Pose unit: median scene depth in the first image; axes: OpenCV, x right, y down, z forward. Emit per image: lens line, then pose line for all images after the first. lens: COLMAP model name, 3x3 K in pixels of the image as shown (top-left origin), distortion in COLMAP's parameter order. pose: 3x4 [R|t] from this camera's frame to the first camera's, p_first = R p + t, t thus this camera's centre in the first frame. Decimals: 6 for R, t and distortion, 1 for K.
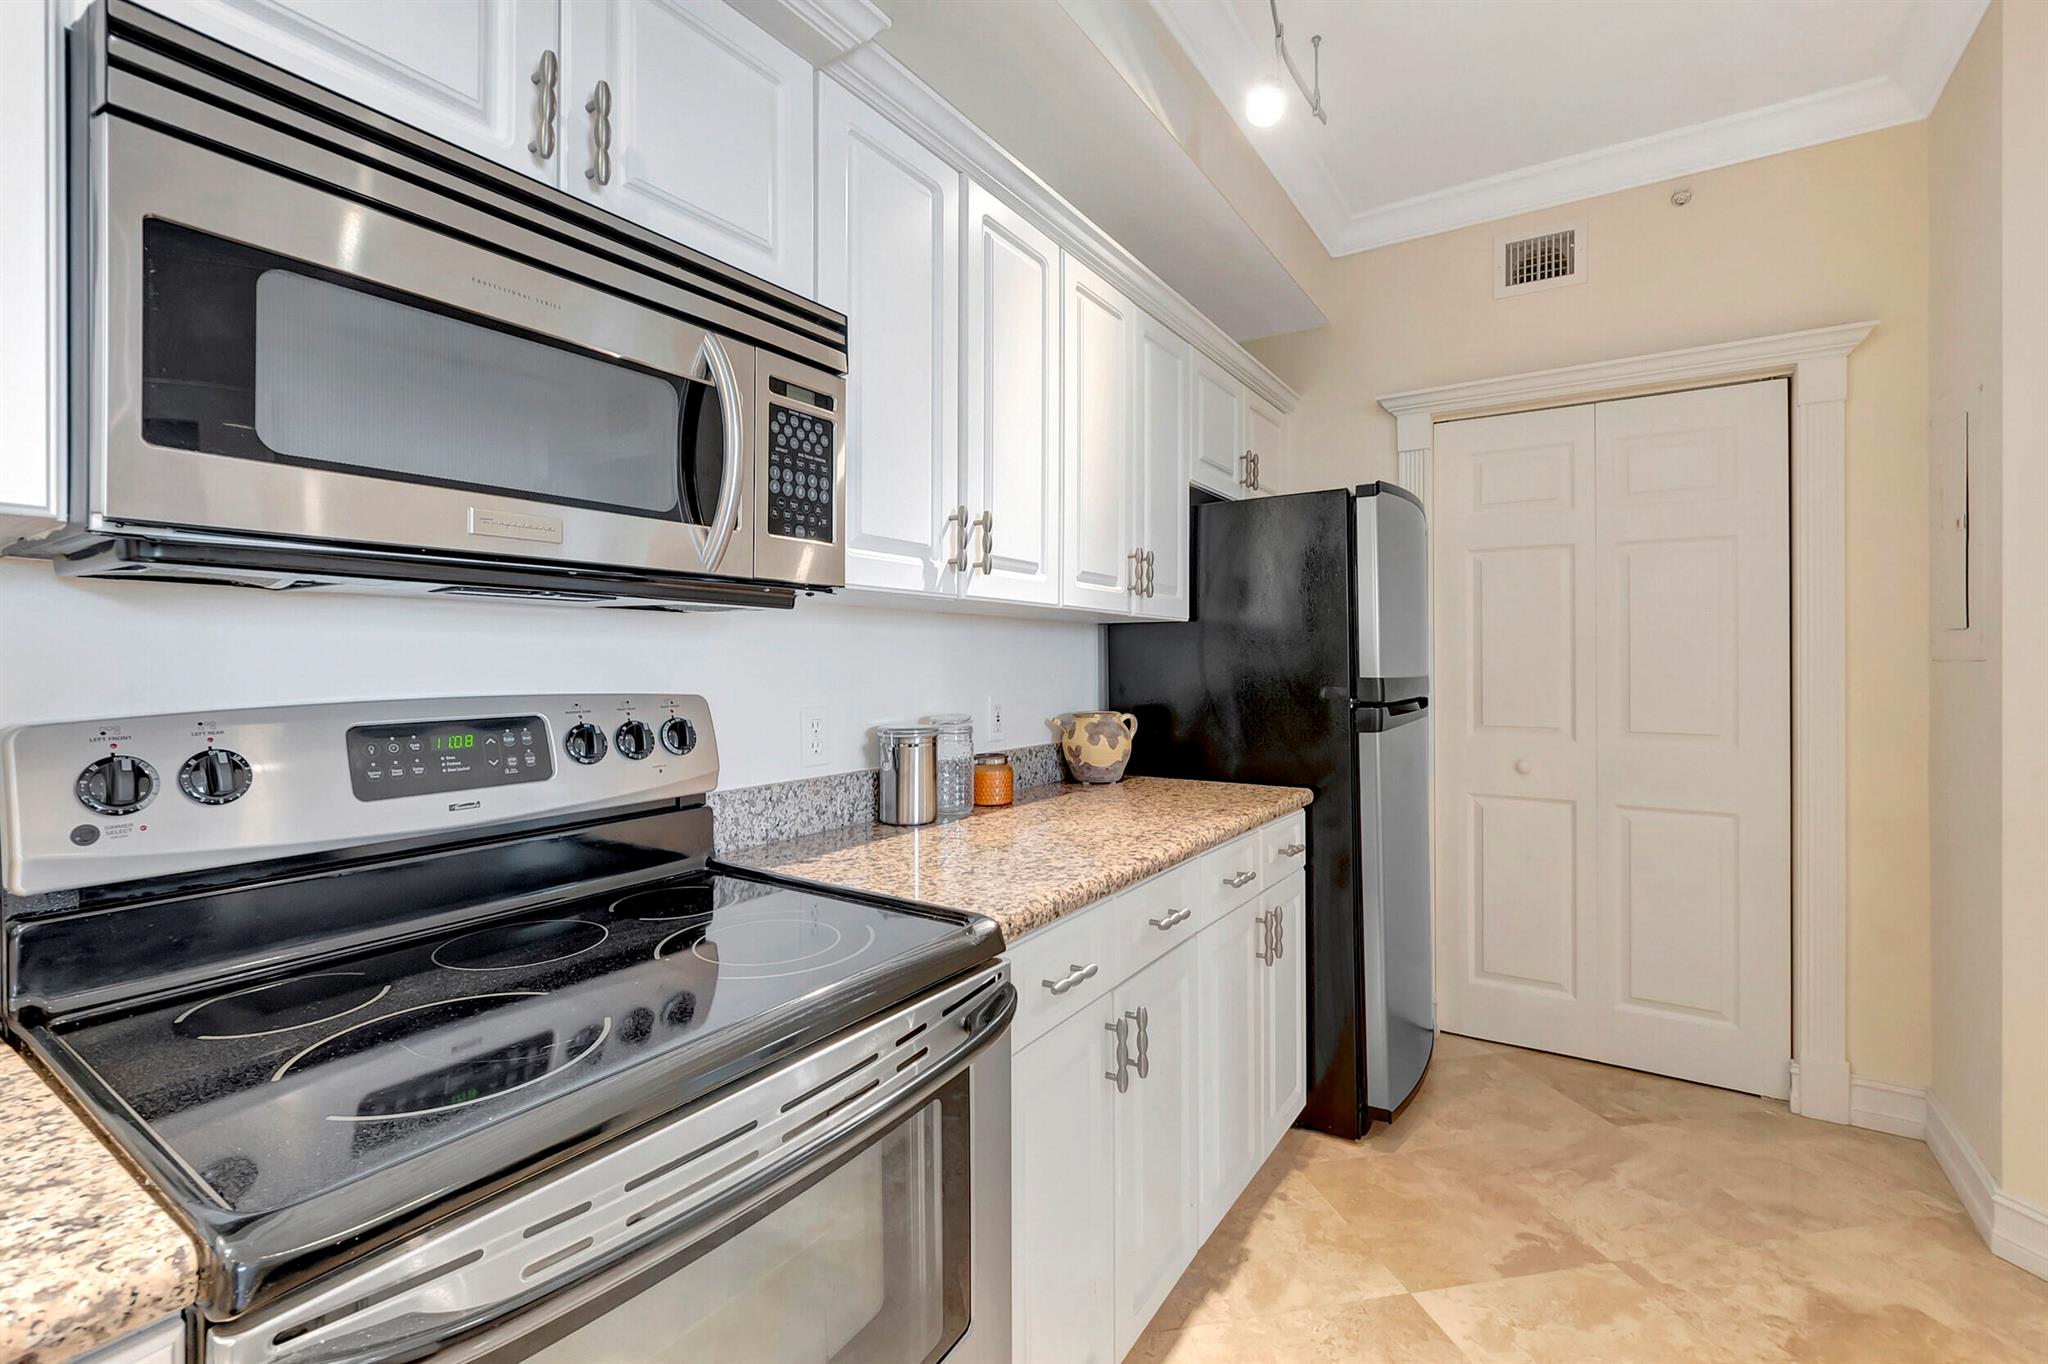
lens RADIAL K [[904.8, 0, 1021.6], [0, 904.8, 664.7], [0, 0, 1]] dist [0.001274, -0.001090]
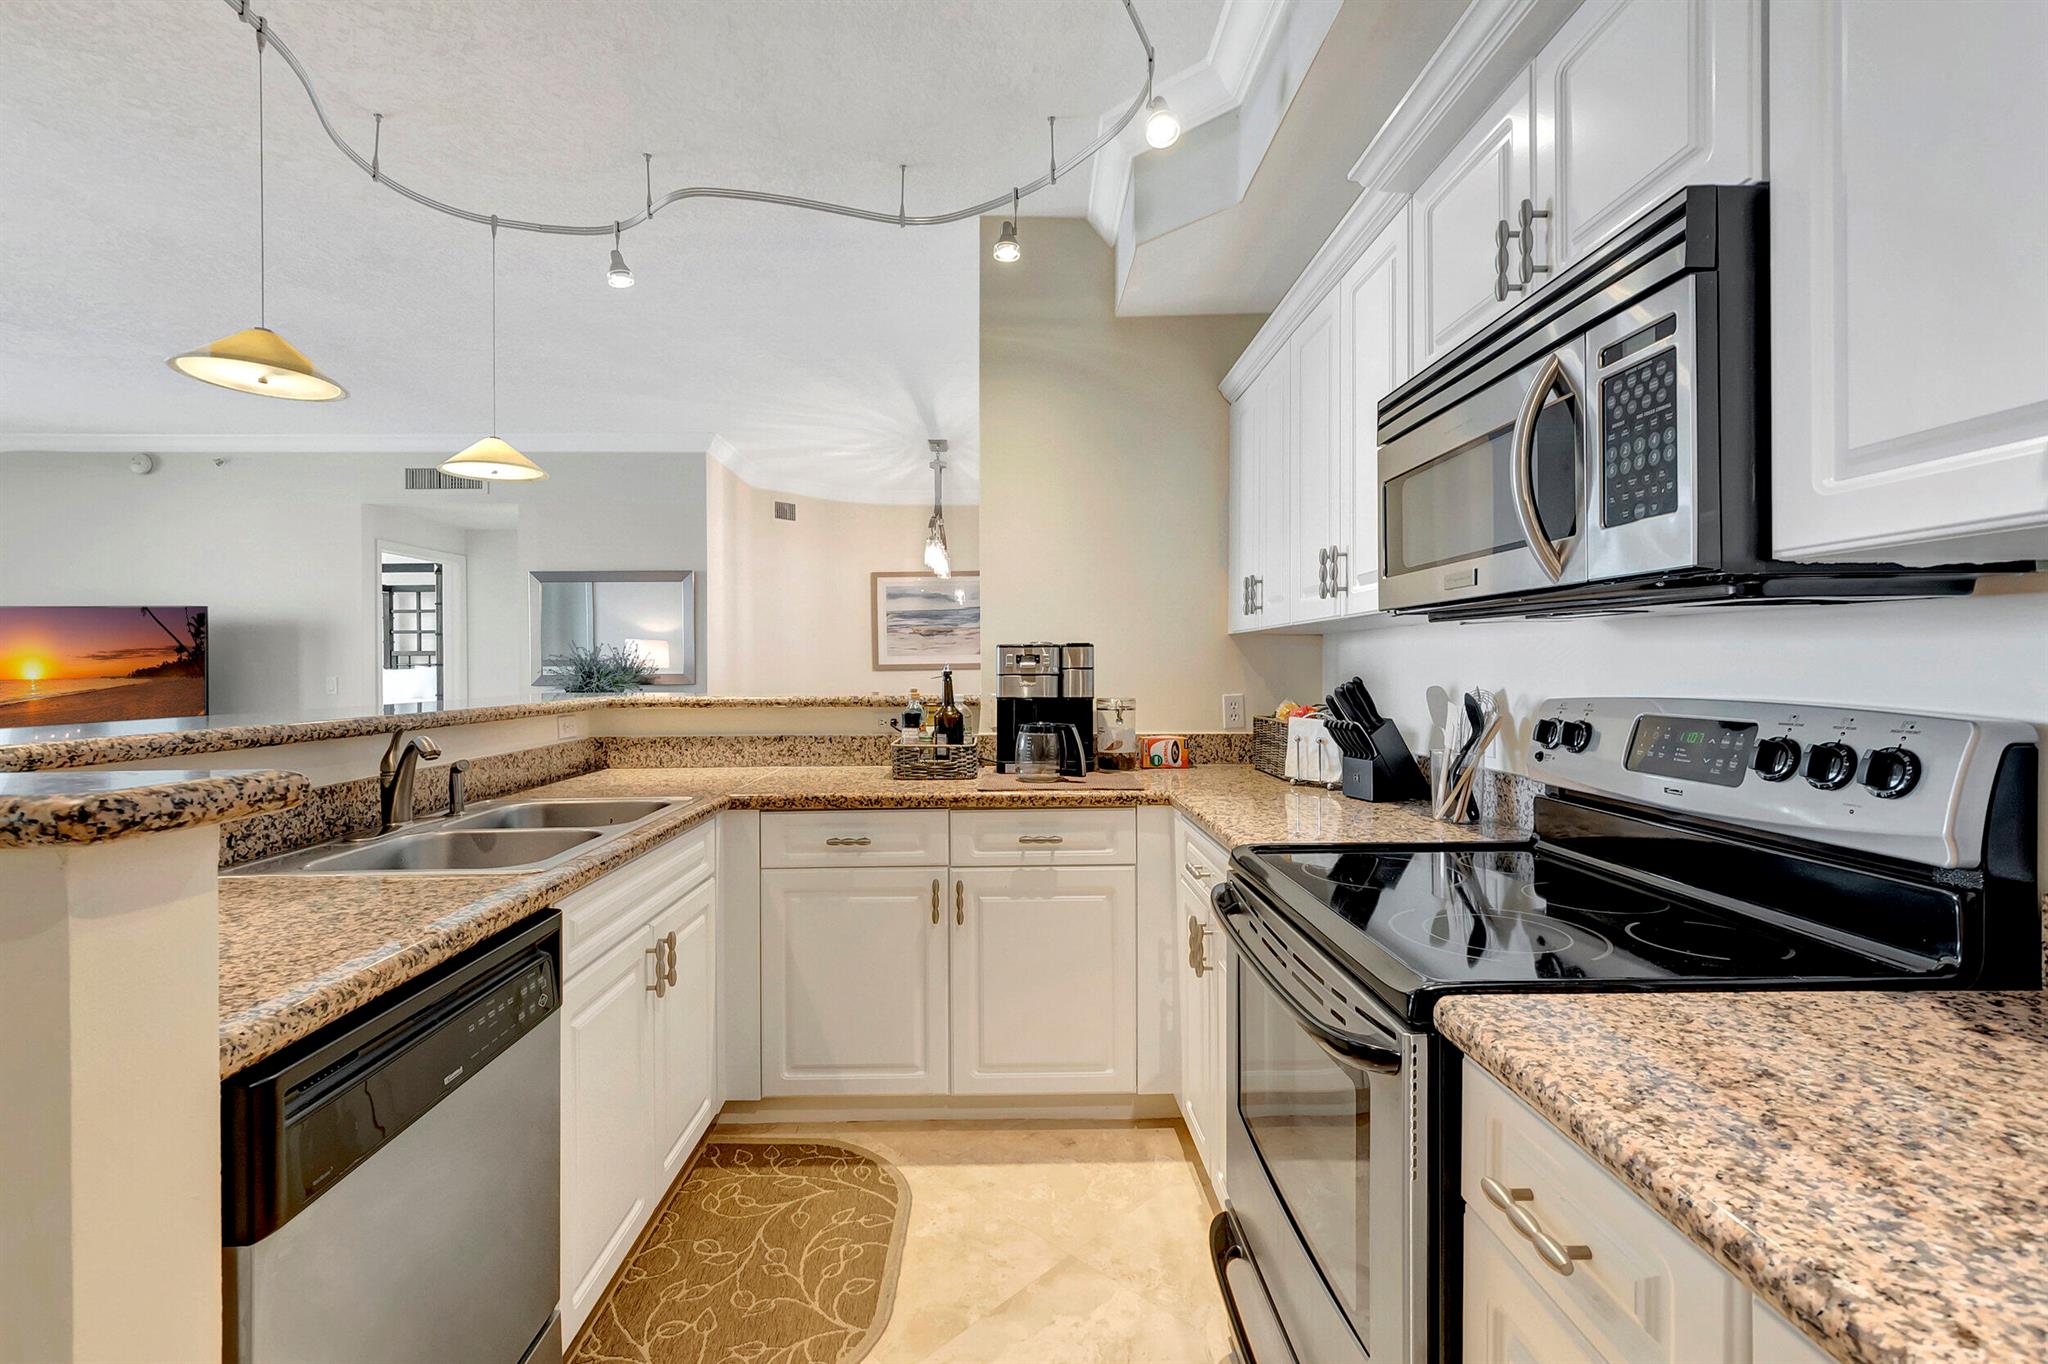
lens RADIAL K [[904.8, 0, 1016.0], [0, 904.8, 662.2], [0, 0, 1]] dist [0.001274, -0.001090]
pose [[-0.828130, 0.005836, -0.560505, 0.679931], [0.004947, 0.999983, 0.003104, -0.016893], [0.560514, -0.000202, -0.828145, 1.369538]]
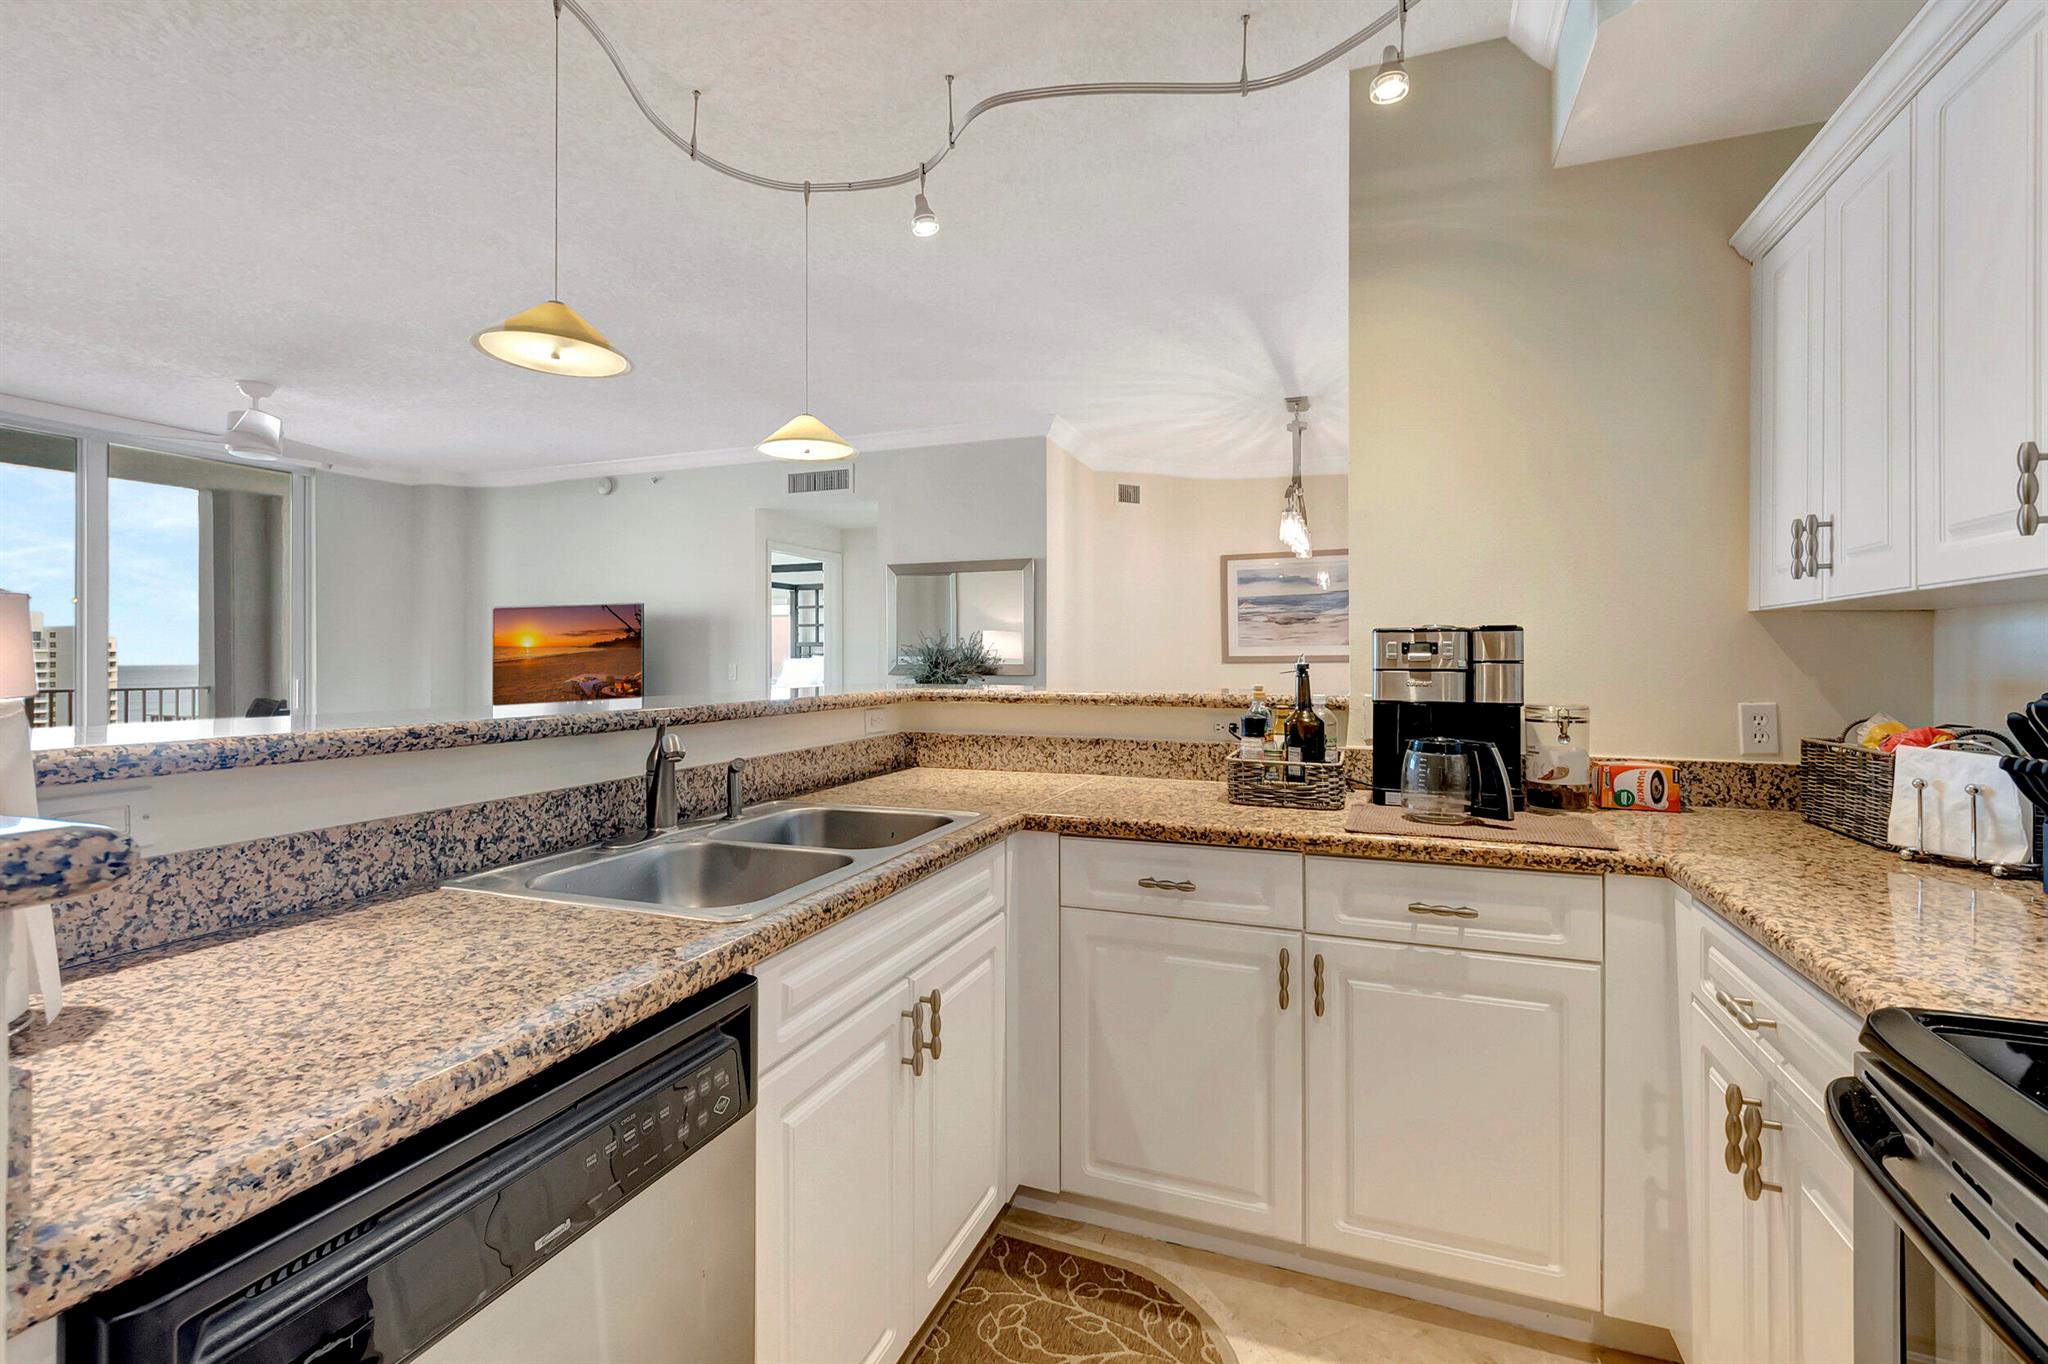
lens RADIAL K [[904.8, 0, 1017.2], [0, 904.8, 650.4], [0, 0, 1]] dist [0.001274, -0.001090]
pose [[-0.978886, 0.001482, -0.204401, 0.613283], [0.001929, 0.999996, -0.001988, -0.015597], [0.204398, -0.002340, -0.978885, 1.260445]]
